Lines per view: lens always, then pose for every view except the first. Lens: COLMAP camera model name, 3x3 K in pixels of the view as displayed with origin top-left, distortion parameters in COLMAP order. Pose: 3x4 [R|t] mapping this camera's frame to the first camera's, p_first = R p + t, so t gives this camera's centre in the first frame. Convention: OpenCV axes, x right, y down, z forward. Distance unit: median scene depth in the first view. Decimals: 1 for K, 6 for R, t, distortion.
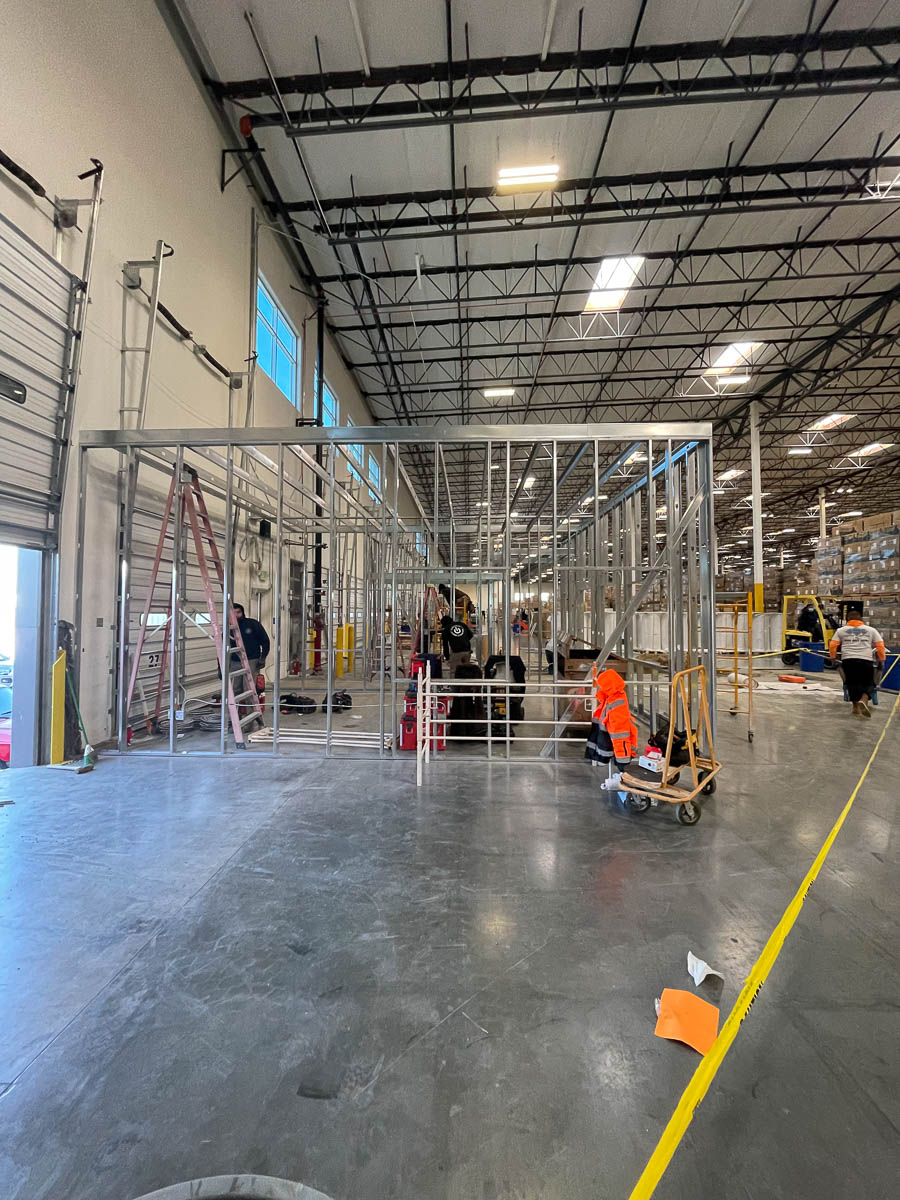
lens RADIAL K [[483.8, 0, 447.6], [0, 483.8, 597.6], [0, 0, 1]] dist [-0.002137, 0.000382]
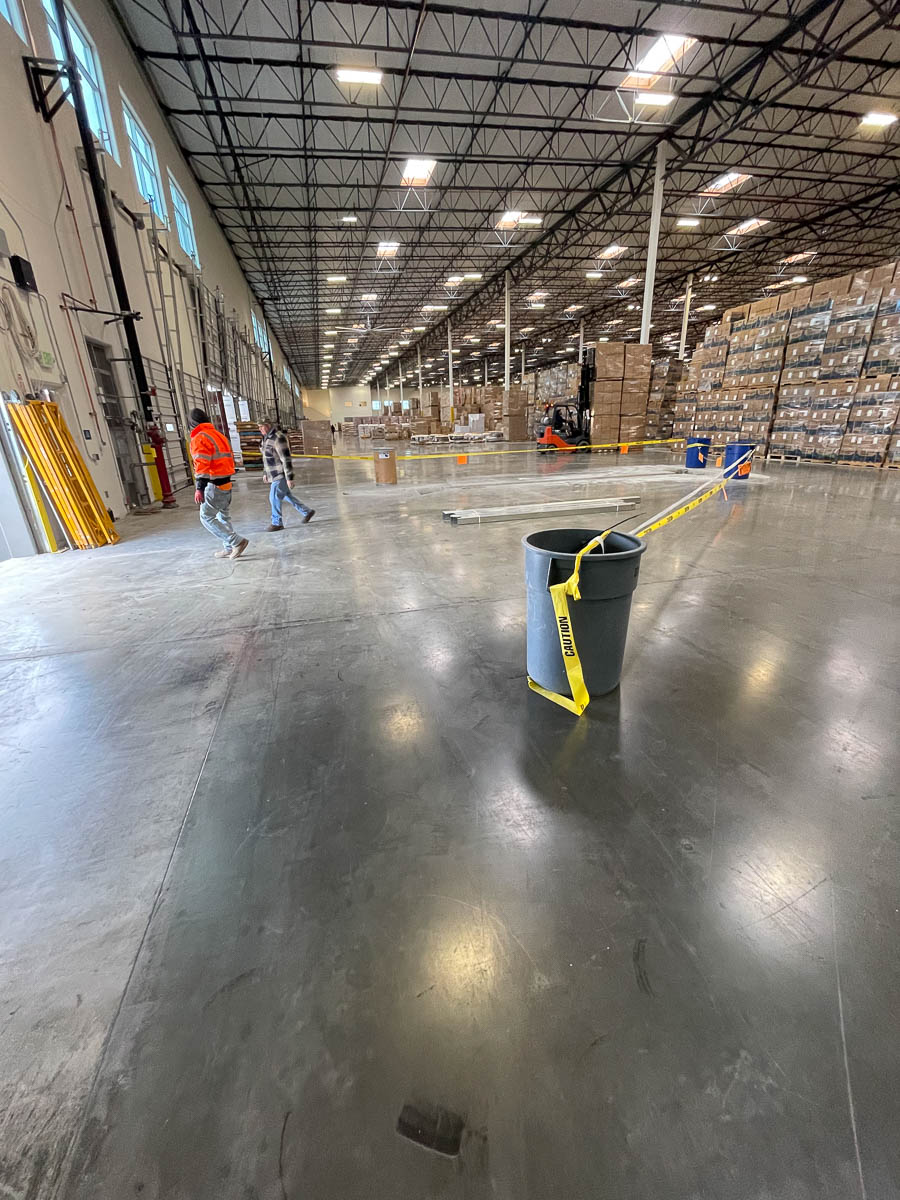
lens RADIAL K [[483.8, 0, 447.6], [0, 483.8, 597.6], [0, 0, 1]] dist [-0.002137, 0.000382]
pose [[0.957462, -0.126170, 0.259515, -0.048891], [0.022959, 0.929803, 0.367341, 0.015646], [-0.287646, -0.345757, 0.893147, 0.107099]]
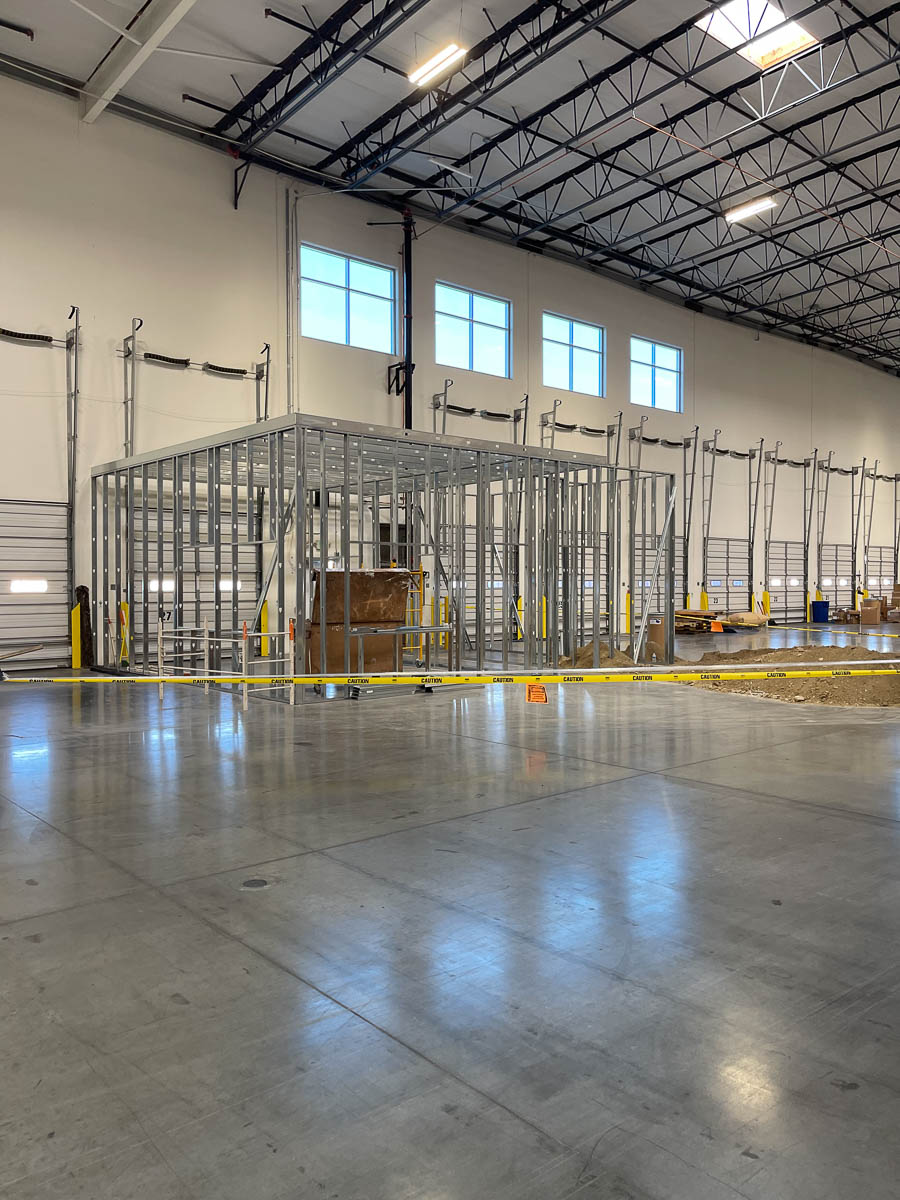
lens RADIAL K [[988.8, 0, 504.9], [0, 988.8, 600.8], [0, 0, 1]] dist [0.005790, -0.004894]
pose [[0.681193, 0.009269, -0.732045, 0.877291], [0.027243, 0.998906, 0.037998, 0.003134], [0.731597, -0.045827, 0.680196, -0.081465]]
